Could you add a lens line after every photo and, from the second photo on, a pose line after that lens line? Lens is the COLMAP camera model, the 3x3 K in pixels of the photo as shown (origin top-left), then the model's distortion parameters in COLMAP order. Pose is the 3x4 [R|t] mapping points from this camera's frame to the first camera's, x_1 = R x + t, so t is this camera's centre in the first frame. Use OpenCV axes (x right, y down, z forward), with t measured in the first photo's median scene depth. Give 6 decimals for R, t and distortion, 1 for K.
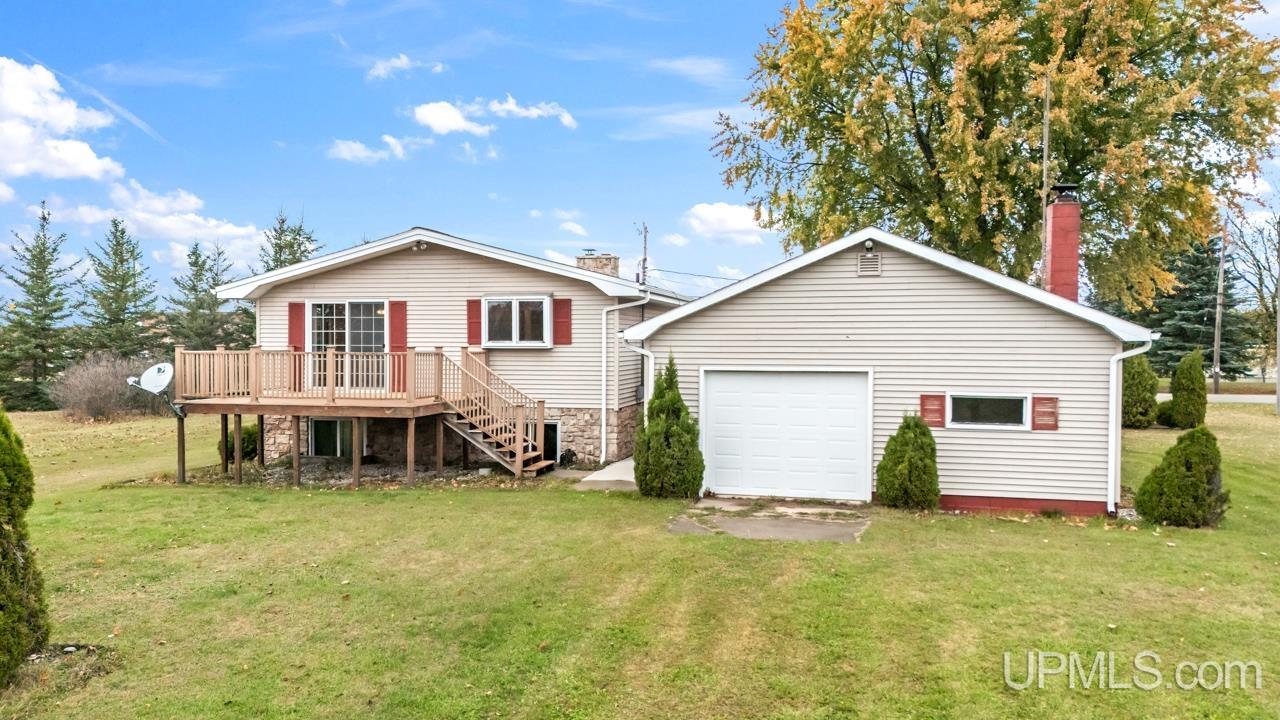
lens RADIAL K [[963.0, 0, 645.1], [0, 963.0, 301.1], [0, 0, 1]] dist [0.074660, -0.001145]
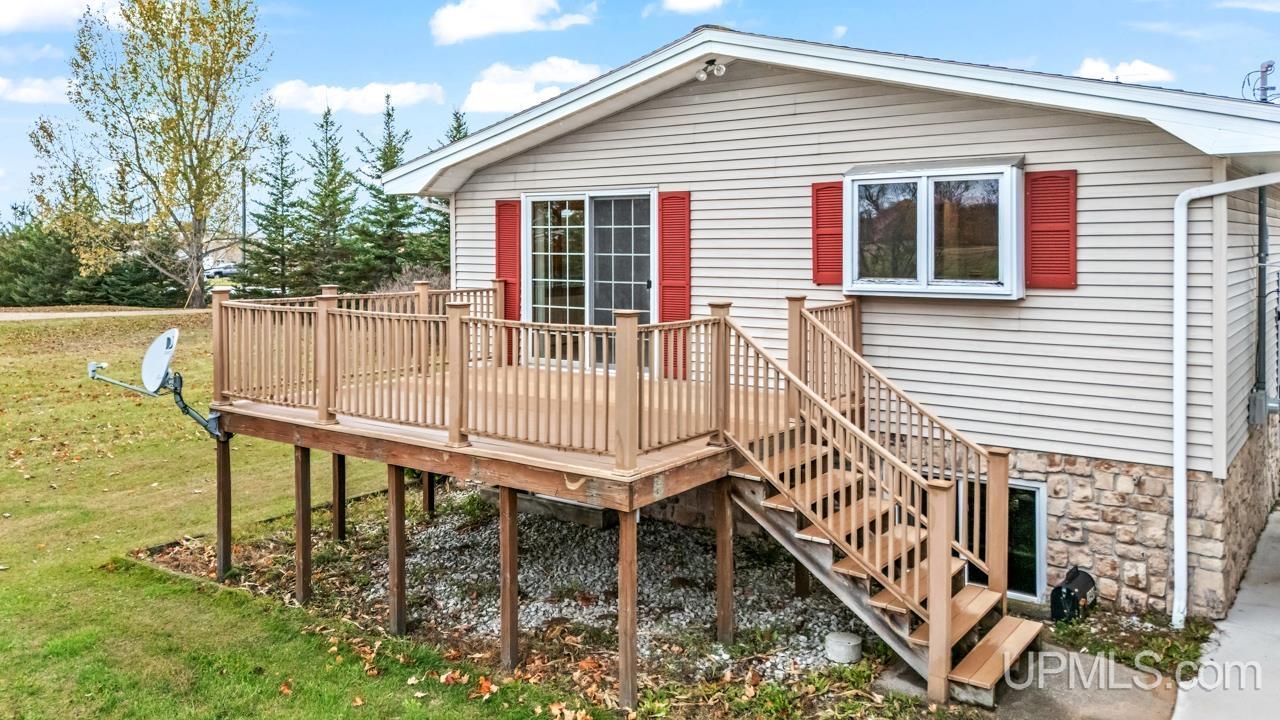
lens RADIAL K [[963.0, 0, 645.1], [0, 963.0, 301.1], [0, 0, 1]] dist [0.074660, -0.001145]
pose [[0.916976, 0.017380, -0.398564, -0.079007], [0.024522, 0.994706, 0.099794, 0.006386], [0.398188, -0.101283, 0.911695, 0.575515]]
